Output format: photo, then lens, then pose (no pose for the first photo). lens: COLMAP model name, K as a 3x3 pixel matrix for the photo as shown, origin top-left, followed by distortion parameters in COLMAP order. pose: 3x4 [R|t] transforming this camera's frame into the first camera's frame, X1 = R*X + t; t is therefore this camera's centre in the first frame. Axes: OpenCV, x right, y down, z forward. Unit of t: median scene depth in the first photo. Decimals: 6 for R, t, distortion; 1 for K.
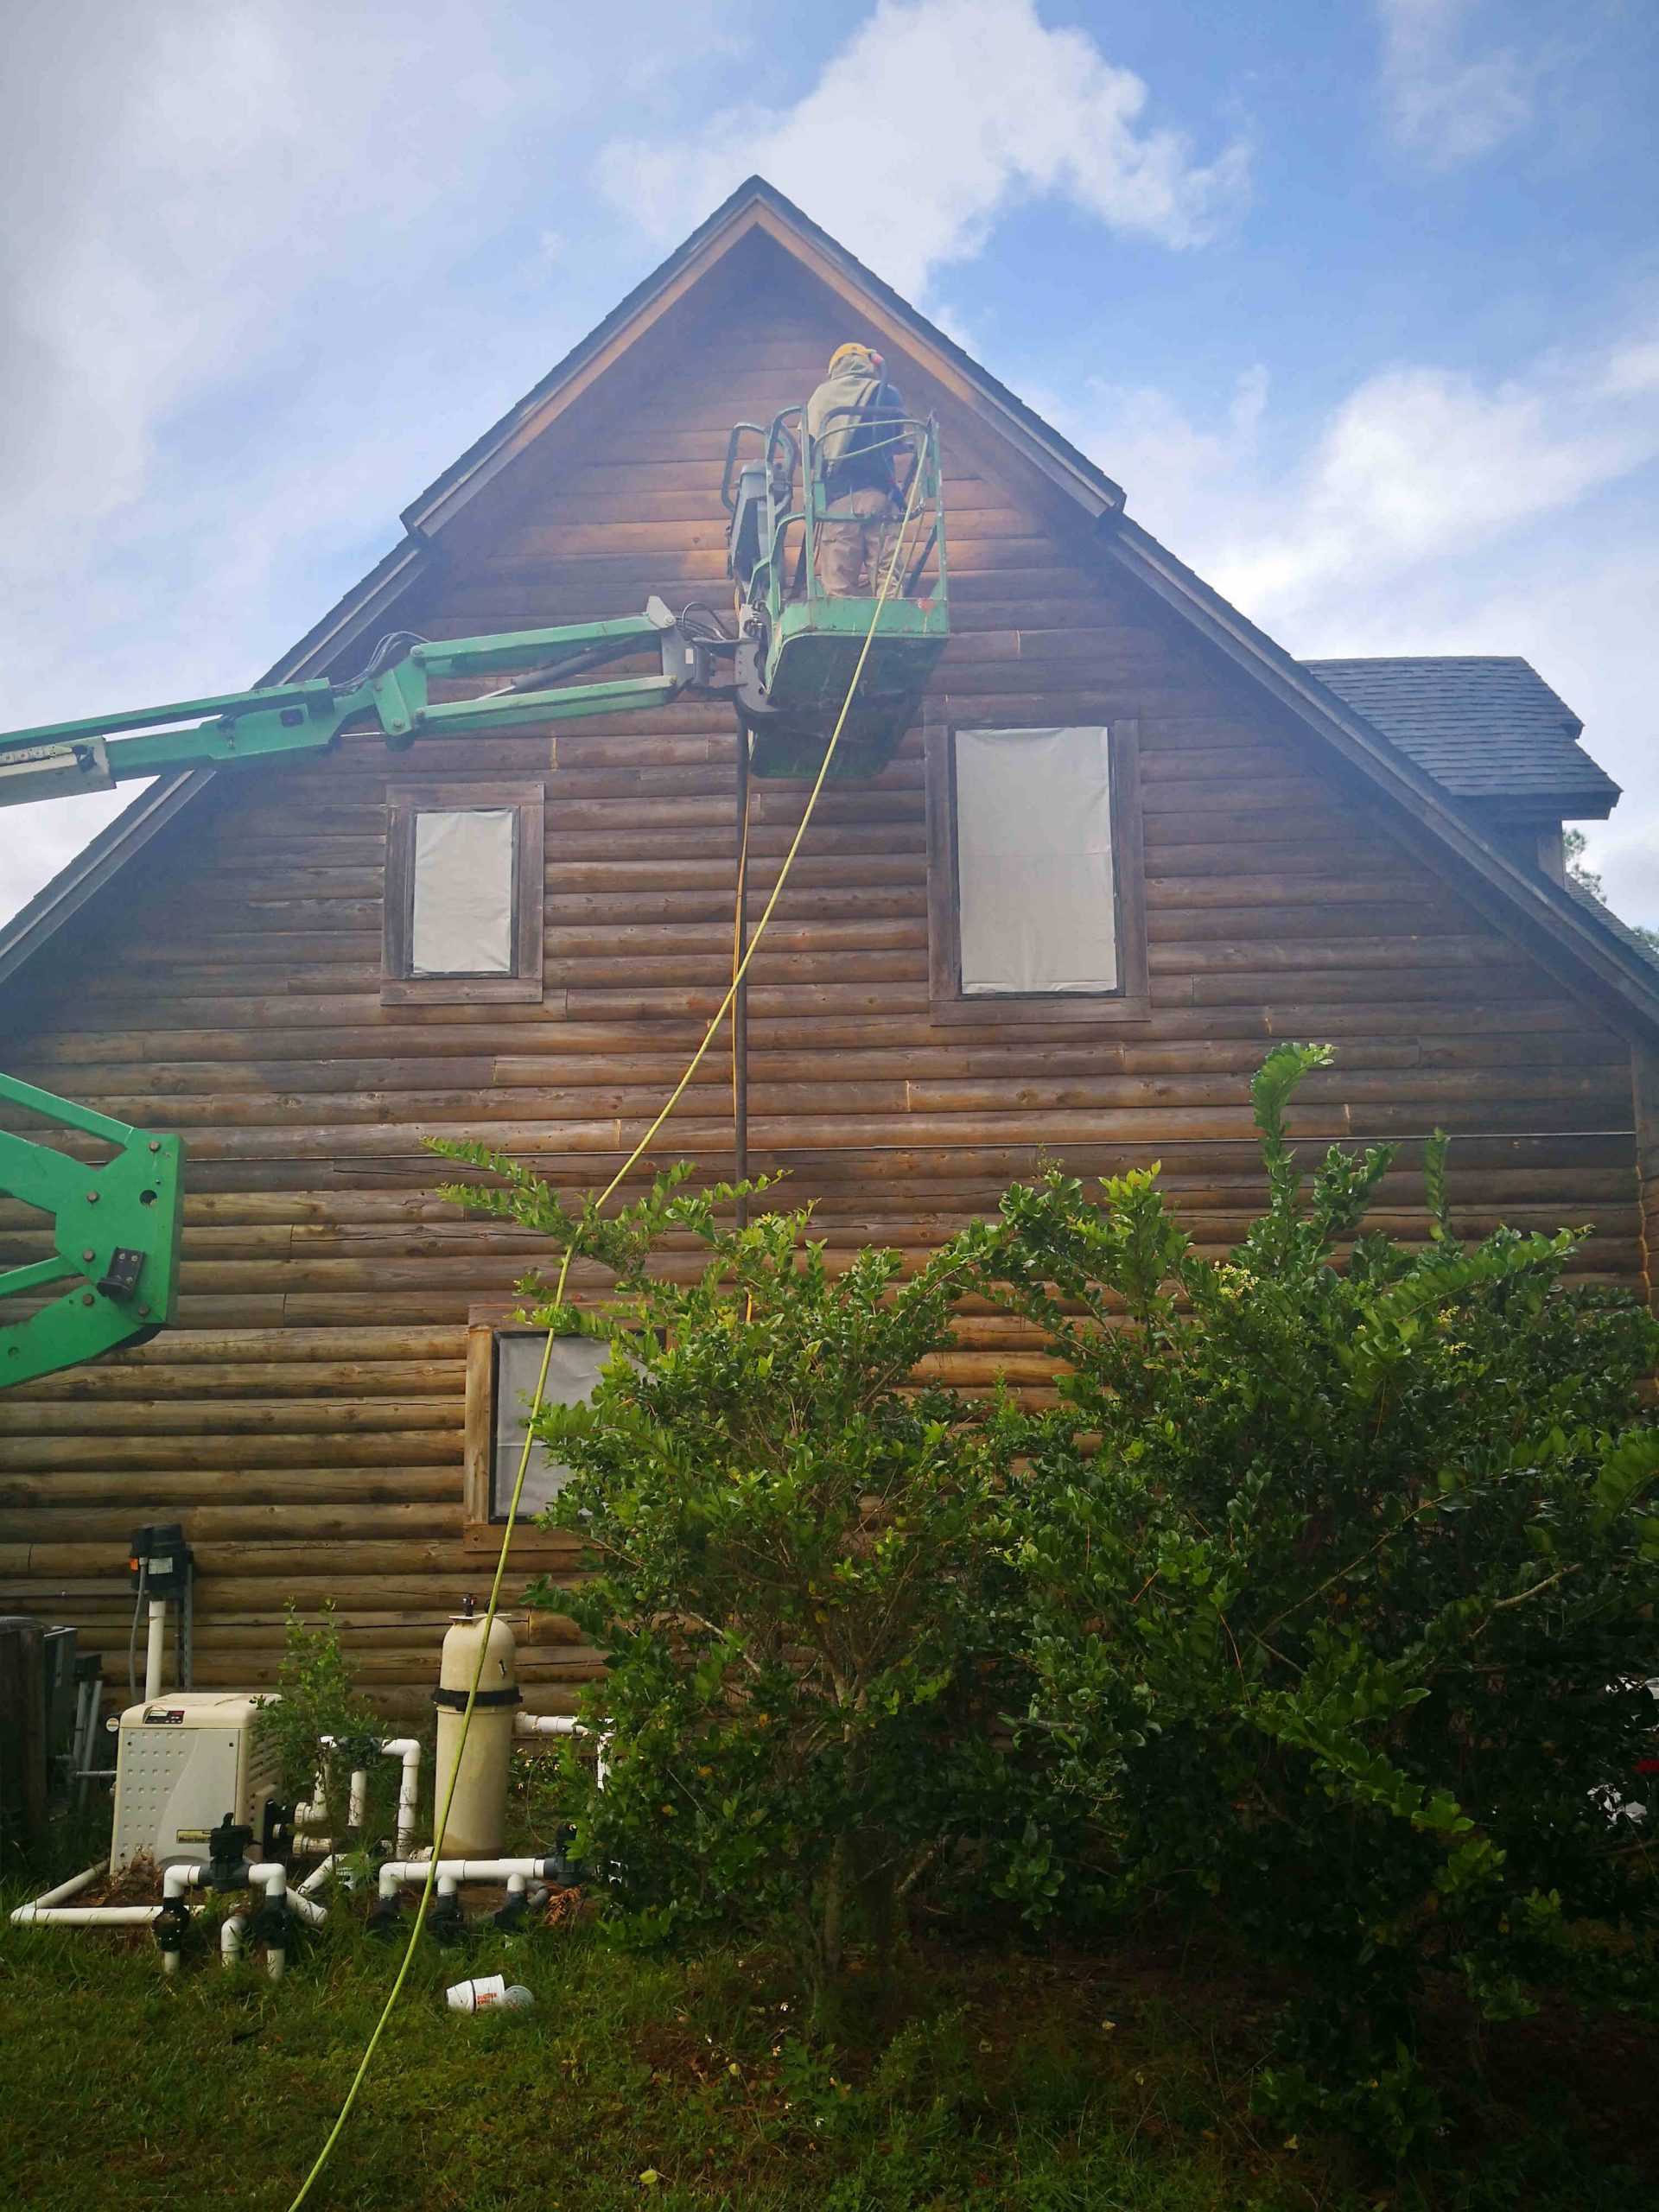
lens RADIAL K [[1726.6, 0, 829.5], [0, 1726.6, 1106.0], [0, 0, 1]] dist [0.033359, -0.048267]
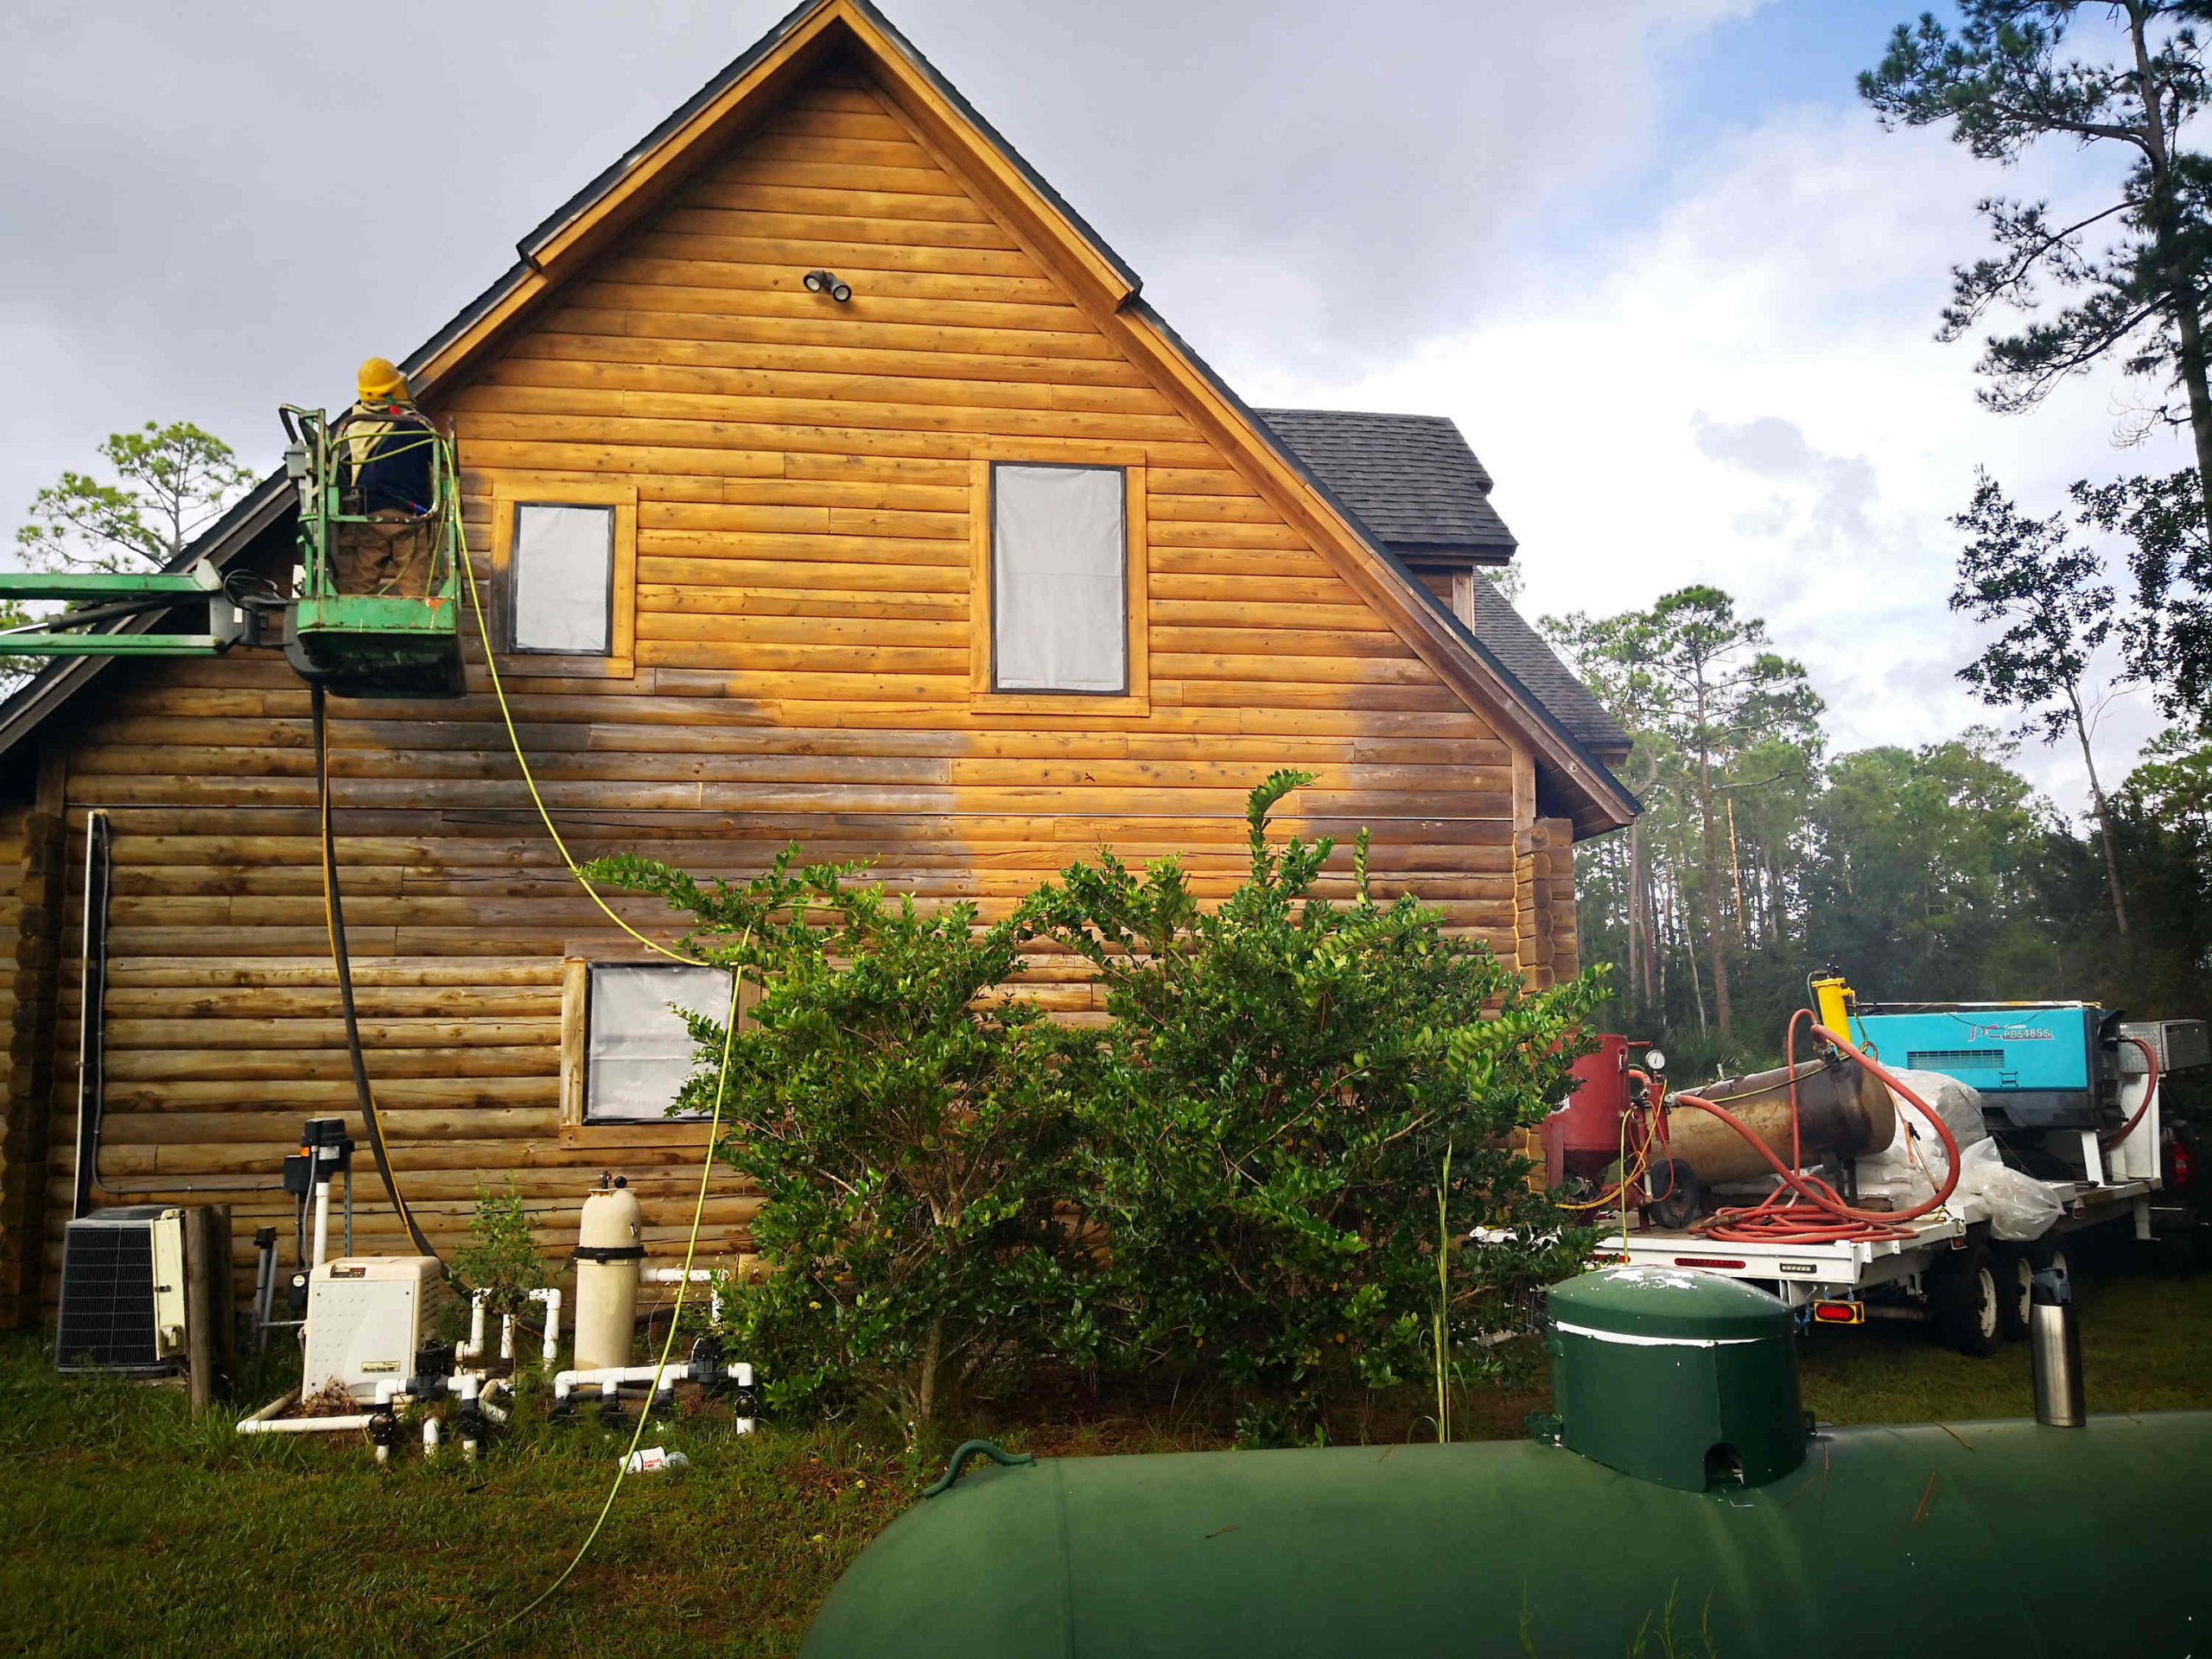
lens RADIAL K [[1726.6, 0, 1111.1], [0, 1726.6, 790.8], [0, 0, 1]] dist [0.033359, -0.048267]
pose [[0.981788, 0.031301, 0.187382, -0.071040], [-0.035741, 0.999154, 0.020365, -0.021384], [-0.186586, -0.026691, 0.982076, -0.209596]]
